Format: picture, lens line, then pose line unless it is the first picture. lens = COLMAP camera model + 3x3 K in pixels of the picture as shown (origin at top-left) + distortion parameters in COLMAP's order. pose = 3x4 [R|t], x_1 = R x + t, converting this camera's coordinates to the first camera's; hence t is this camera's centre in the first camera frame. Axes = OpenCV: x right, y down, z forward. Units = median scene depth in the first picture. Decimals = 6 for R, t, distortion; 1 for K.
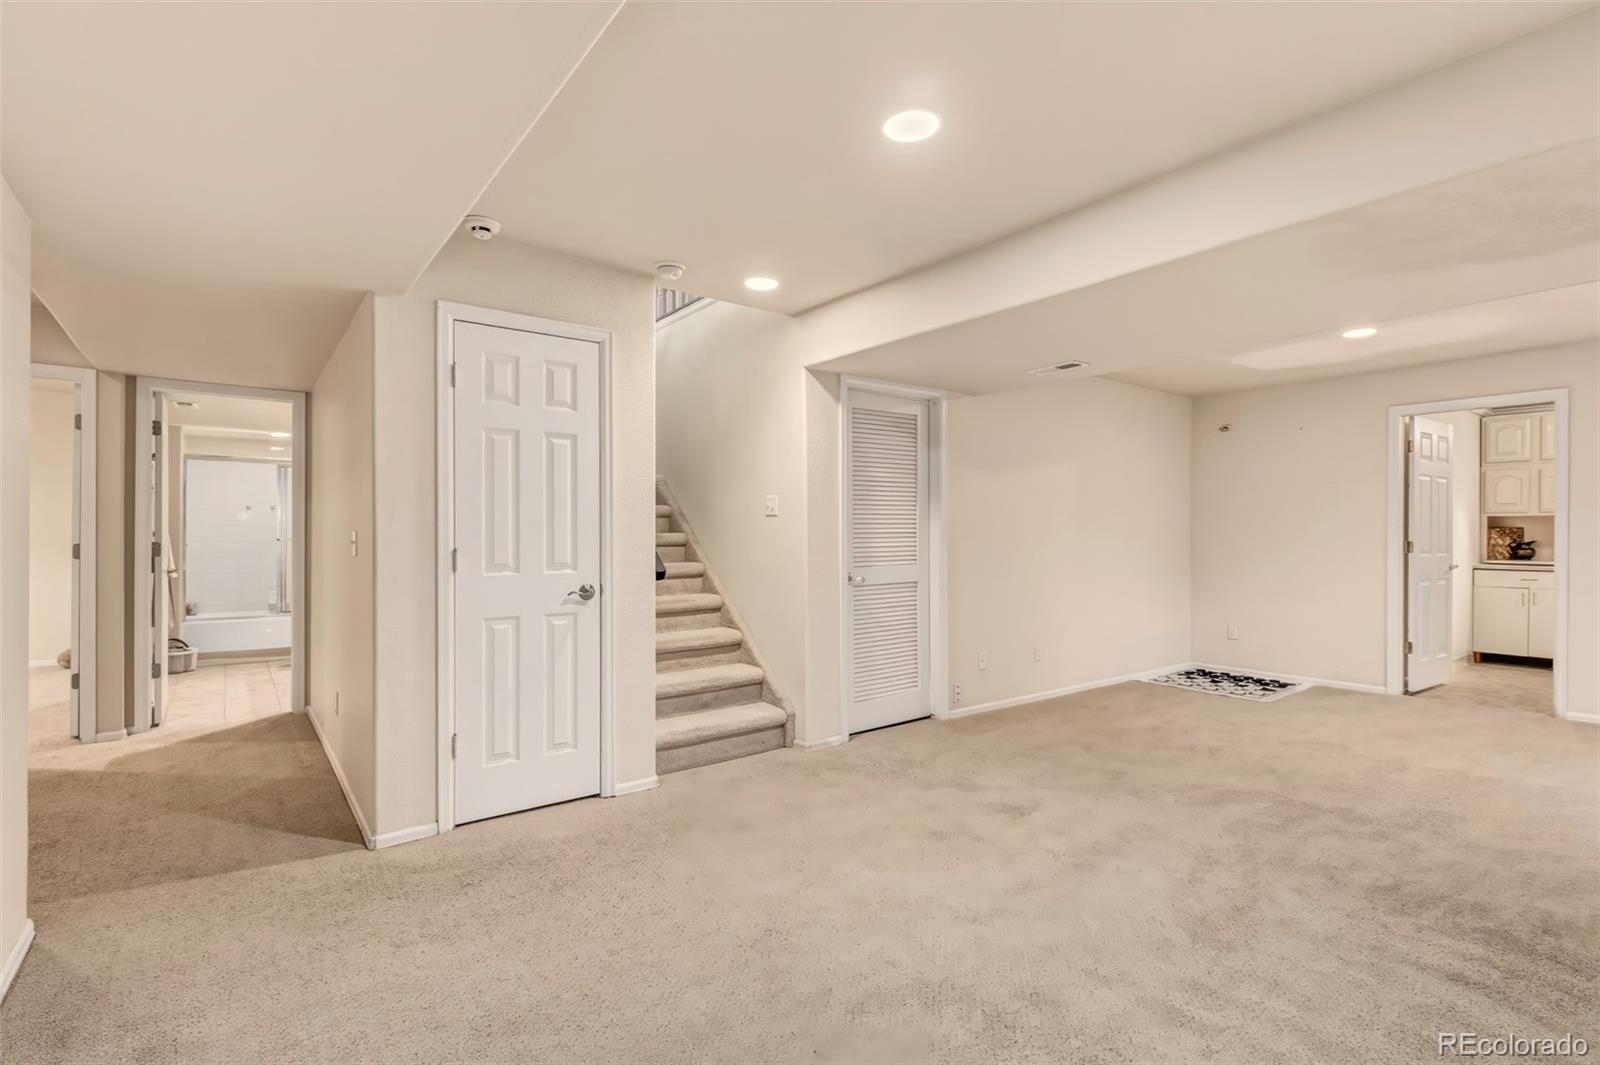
lens RADIAL K [[741.4, 0, 800.0], [0, 741.4, 532.5], [0, 0, 1]] dist [0.003196, -0.000572]
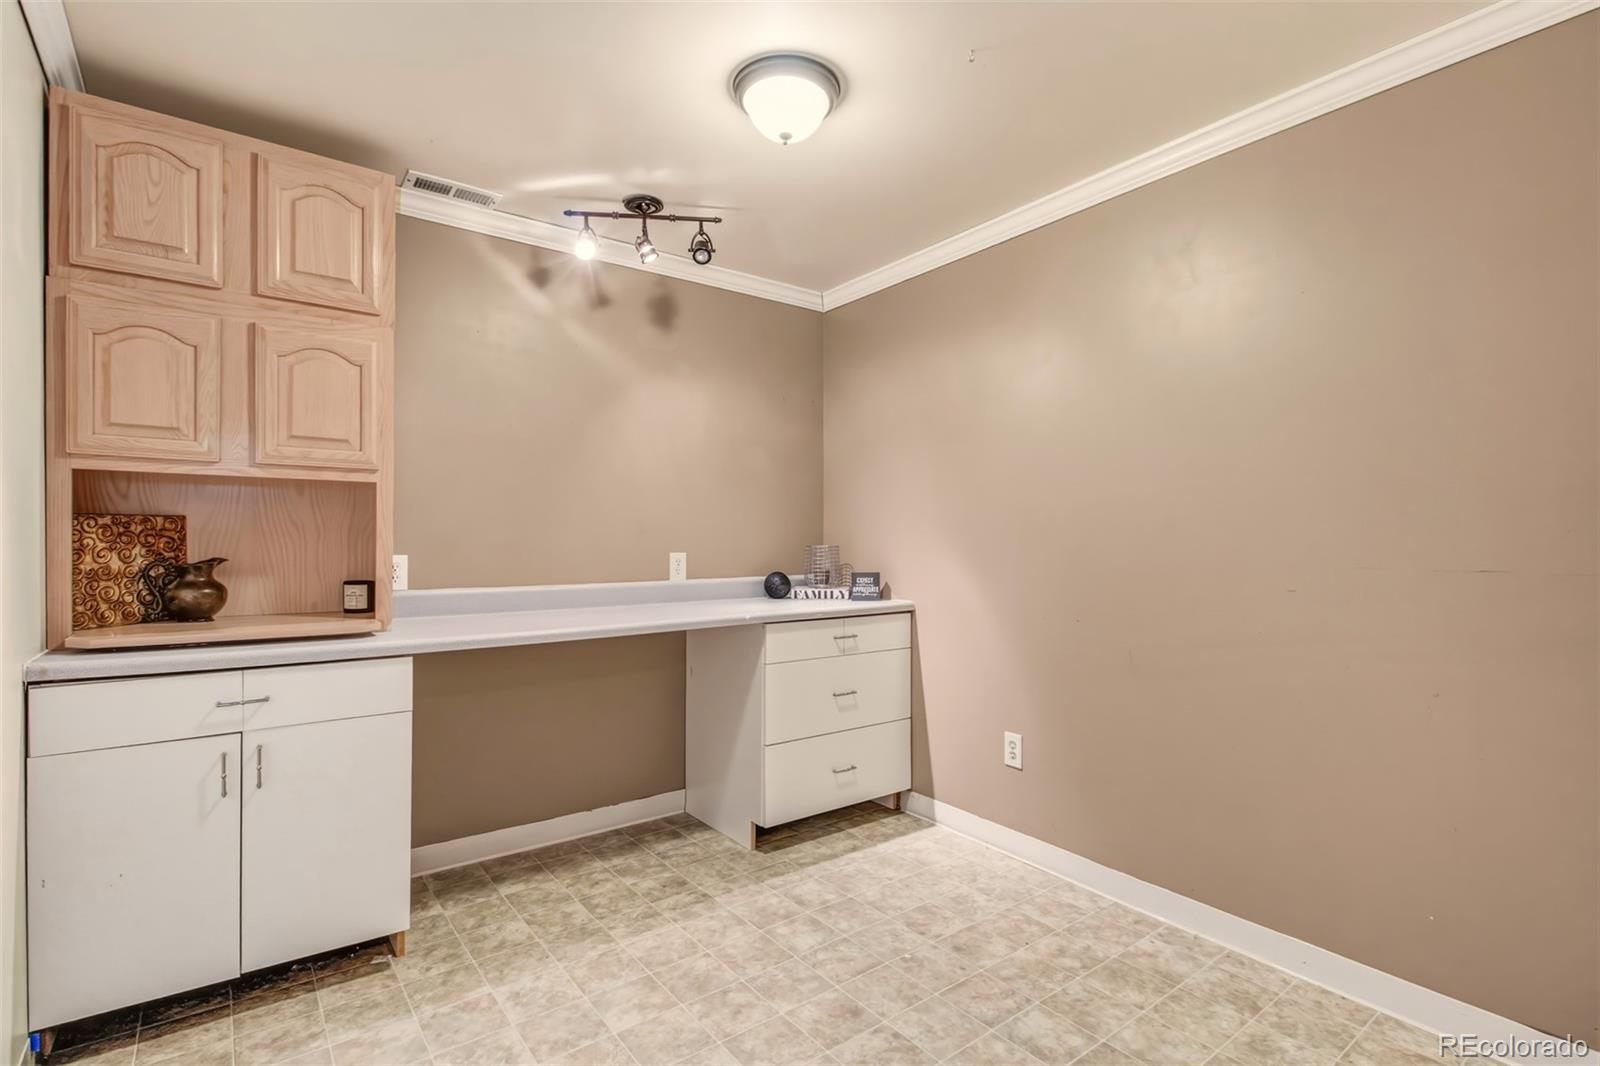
lens RADIAL K [[741.4, 0, 800.0], [0, 741.4, 533.0], [0, 0, 1]] dist [0.003196, -0.000572]
pose [[-0.024068, 0.006583, 0.999689, 0.656287], [0.003552, 0.999973, -0.006499, 0.003806], [-0.999704, 0.003394, -0.024091, 0.749909]]
